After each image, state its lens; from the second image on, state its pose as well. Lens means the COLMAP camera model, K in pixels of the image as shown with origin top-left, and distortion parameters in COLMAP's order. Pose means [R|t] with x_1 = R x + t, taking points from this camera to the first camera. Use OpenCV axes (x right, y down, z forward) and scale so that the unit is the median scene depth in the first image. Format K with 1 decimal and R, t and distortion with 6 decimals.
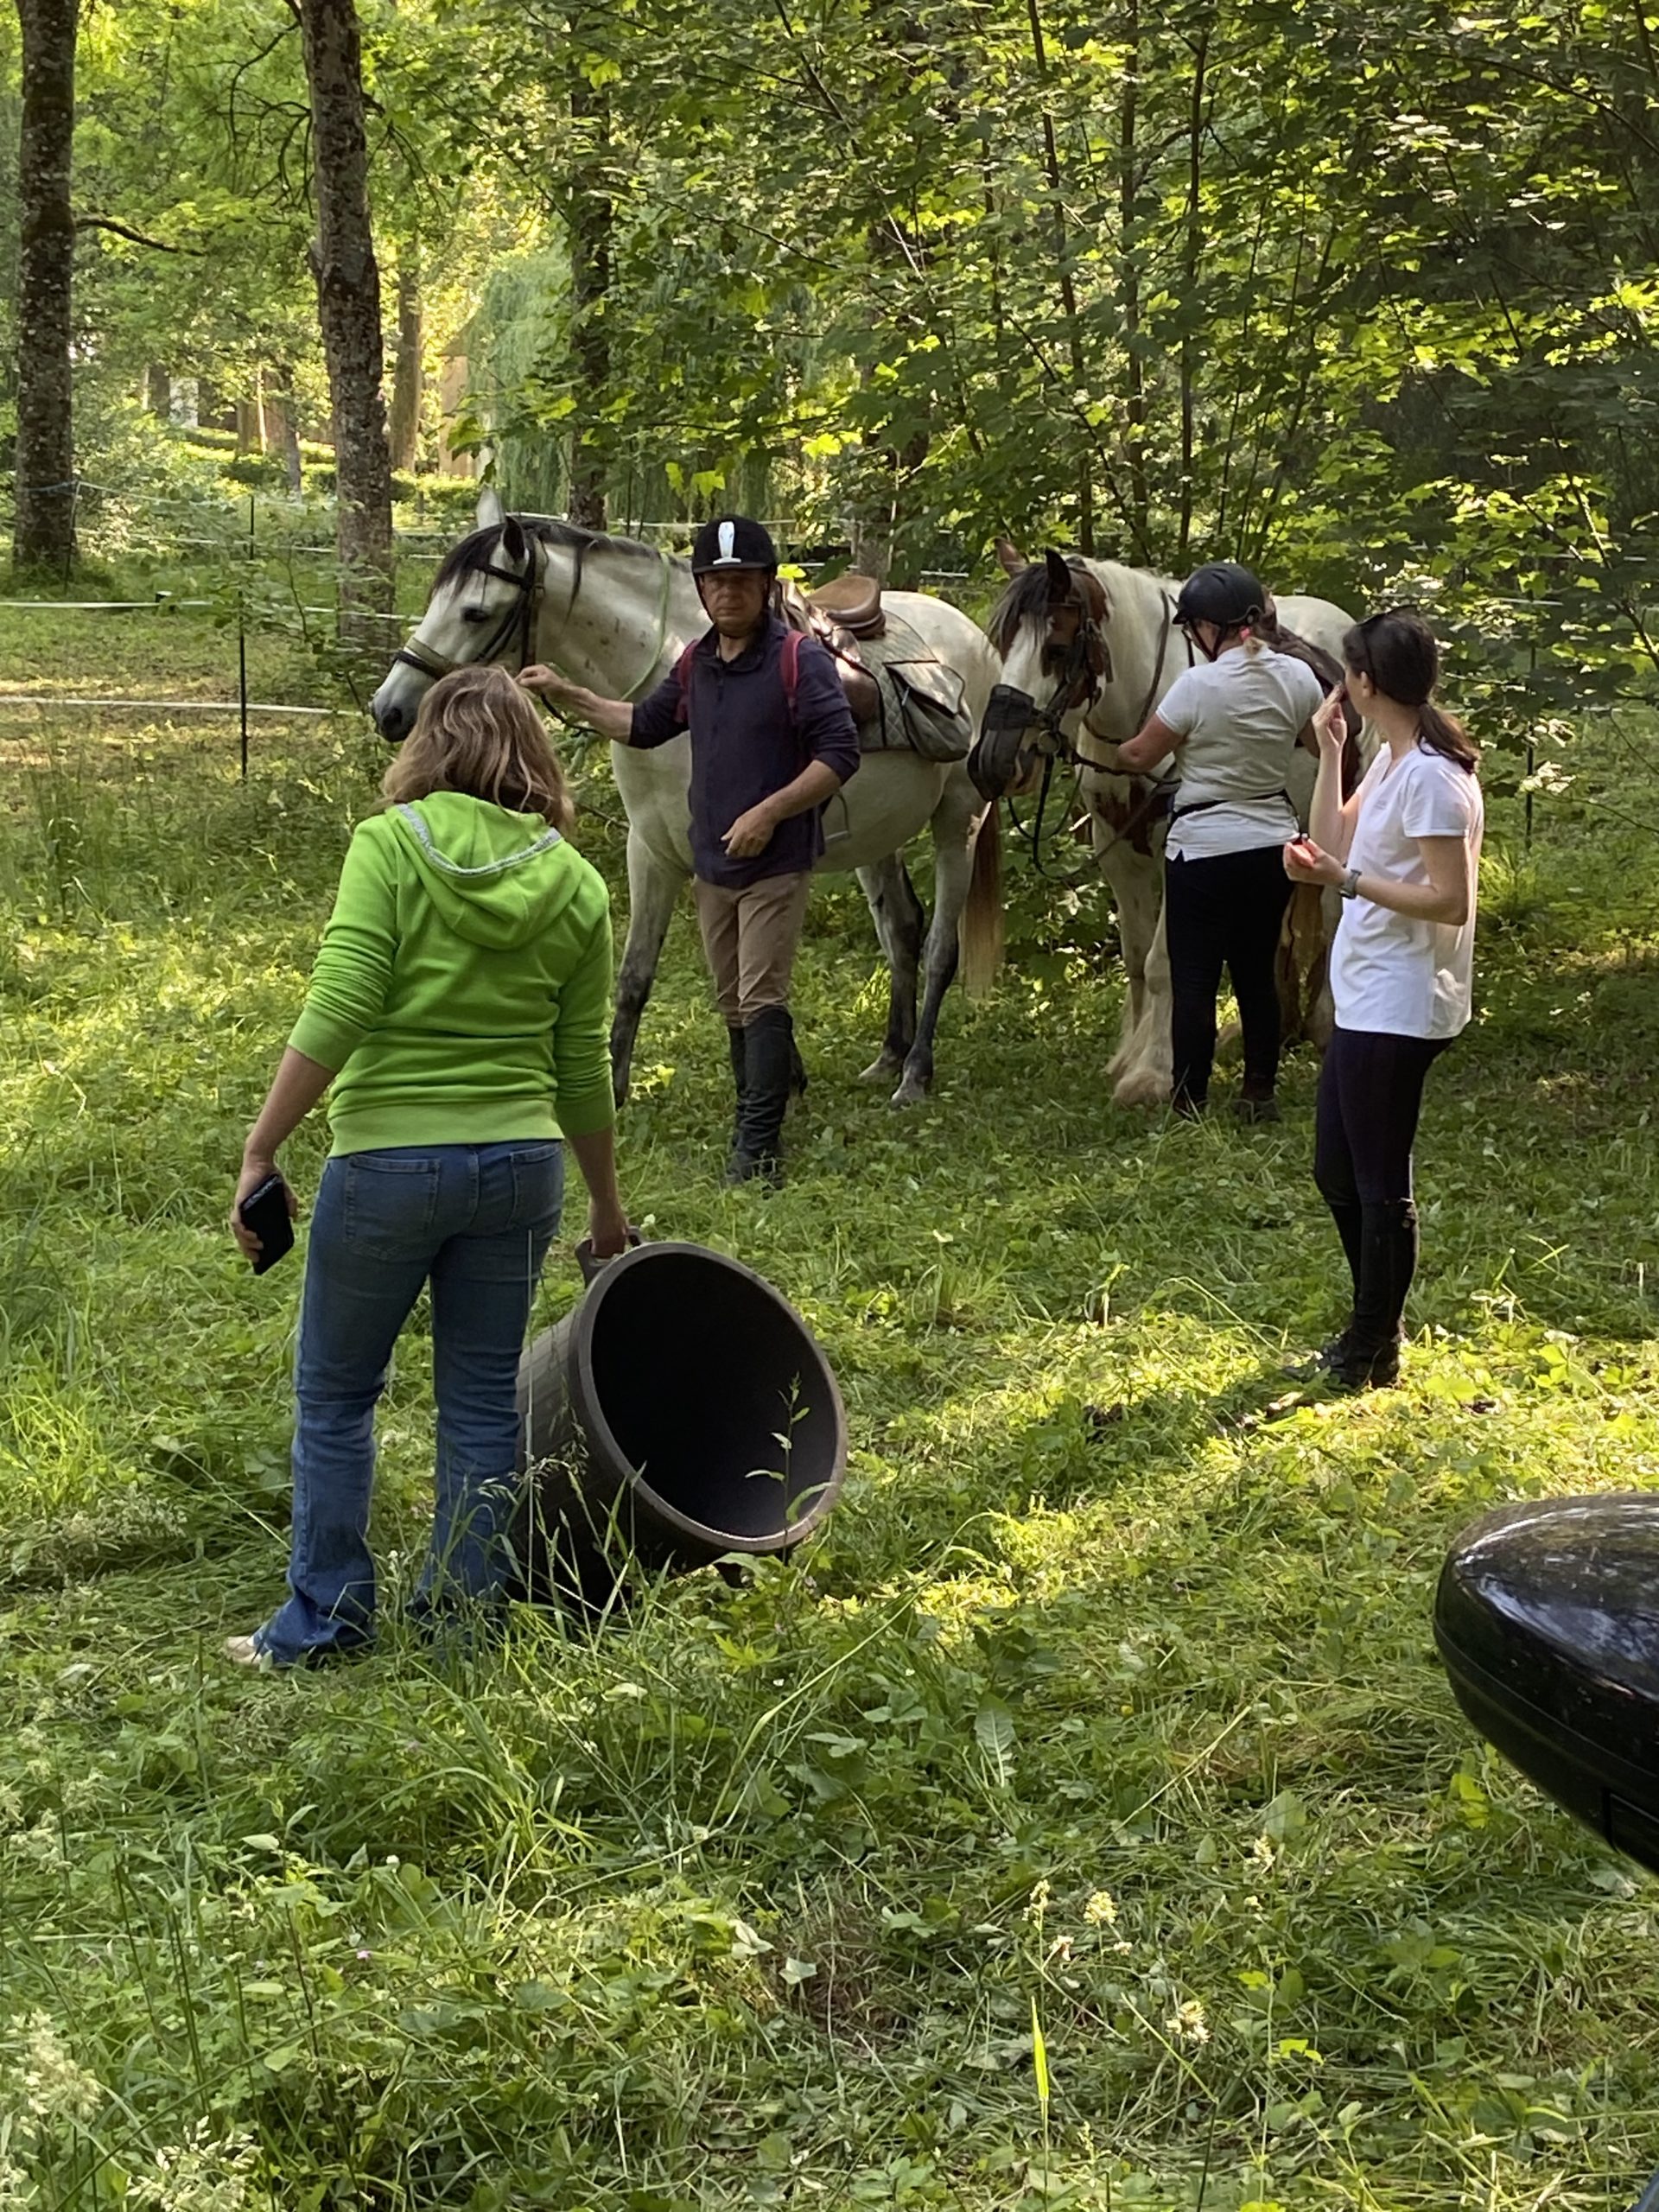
lens RADIAL K [[3930.7, 0, 824.7], [0, 3930.7, 1111.4], [0, 0, 1]] dist [0.248835, 0.000000]
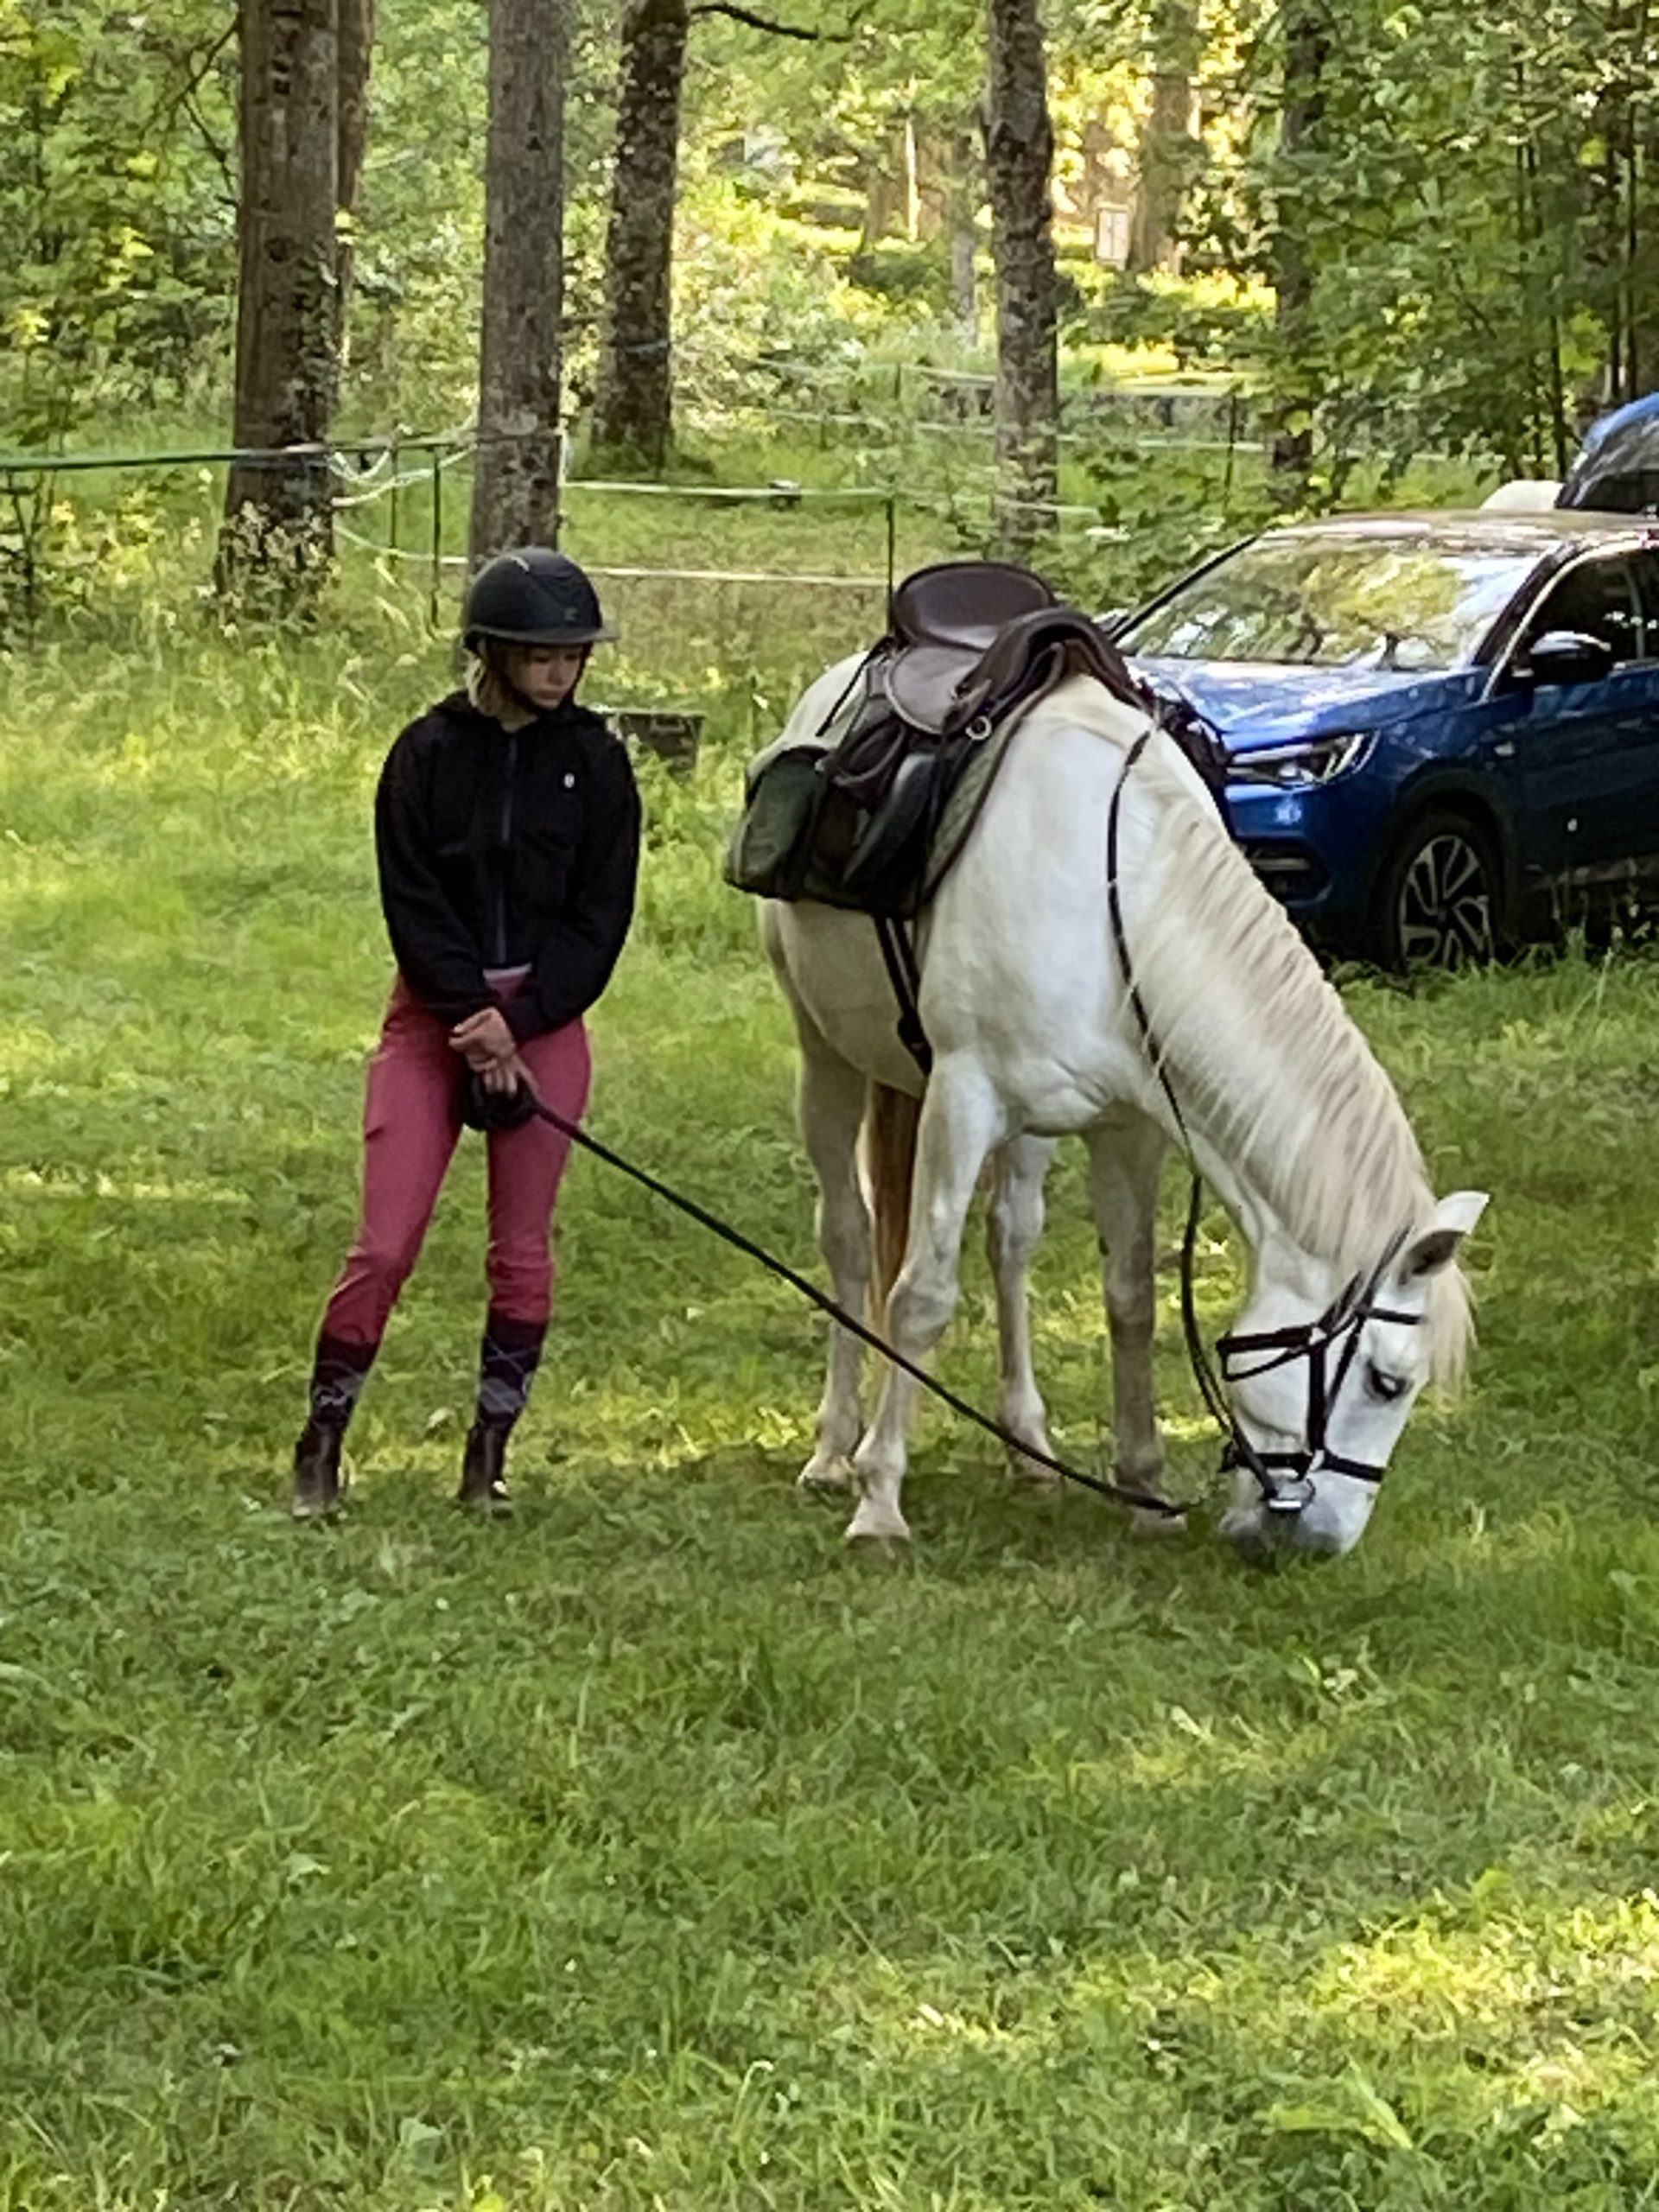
lens RADIAL K [[8632.4, 0, 830.5], [0, 8632.4, 1106.1], [0, 0, 1]] dist [0.093906, 0.000000]
pose [[0.989124, 0.020519, -0.145647, 0.443374], [-0.029112, 0.997943, -0.057113, 0.425332], [0.144175, 0.060732, 0.987687, -3.208553]]
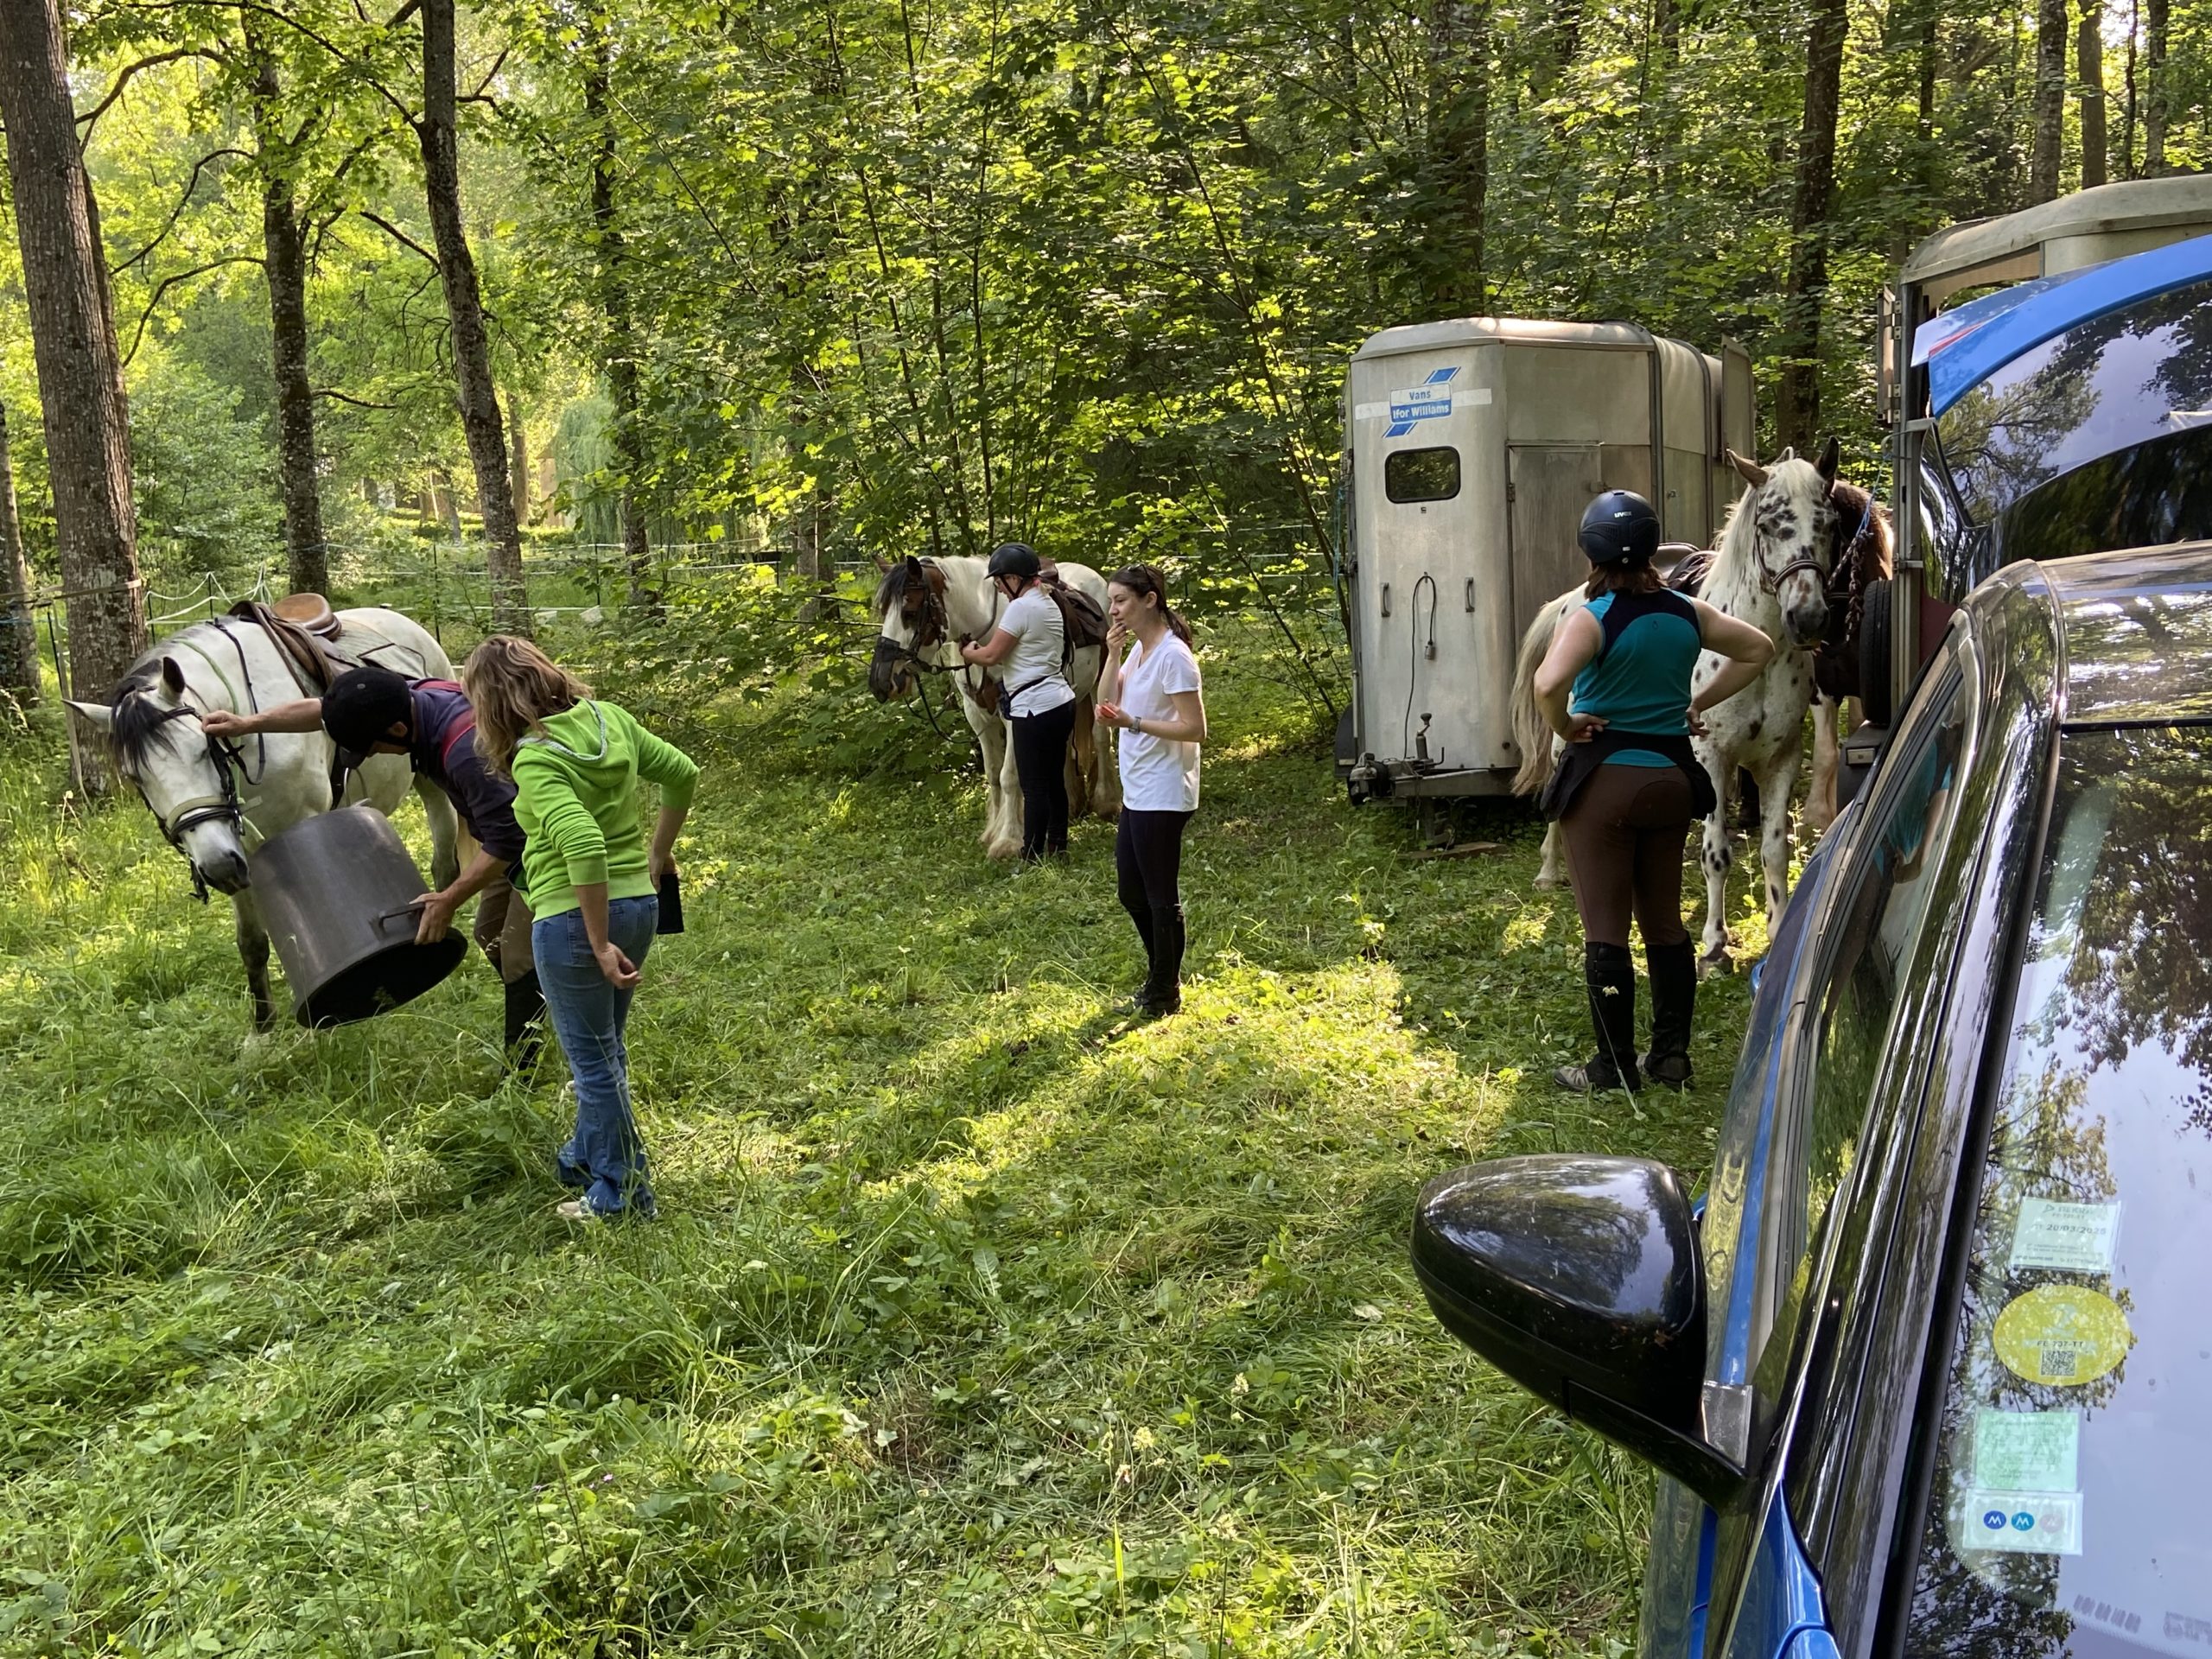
lens RADIAL K [[2195.0, 0, 1104.3], [0, 2195.0, 805.6], [0, 0, 1]] dist [0.157981, 0.000000]
pose [[0.986488, -0.086429, 0.139181, -0.012798], [0.089538, 0.995851, -0.016222, -0.007314], [-0.137202, 0.028465, 0.990134, 0.057403]]
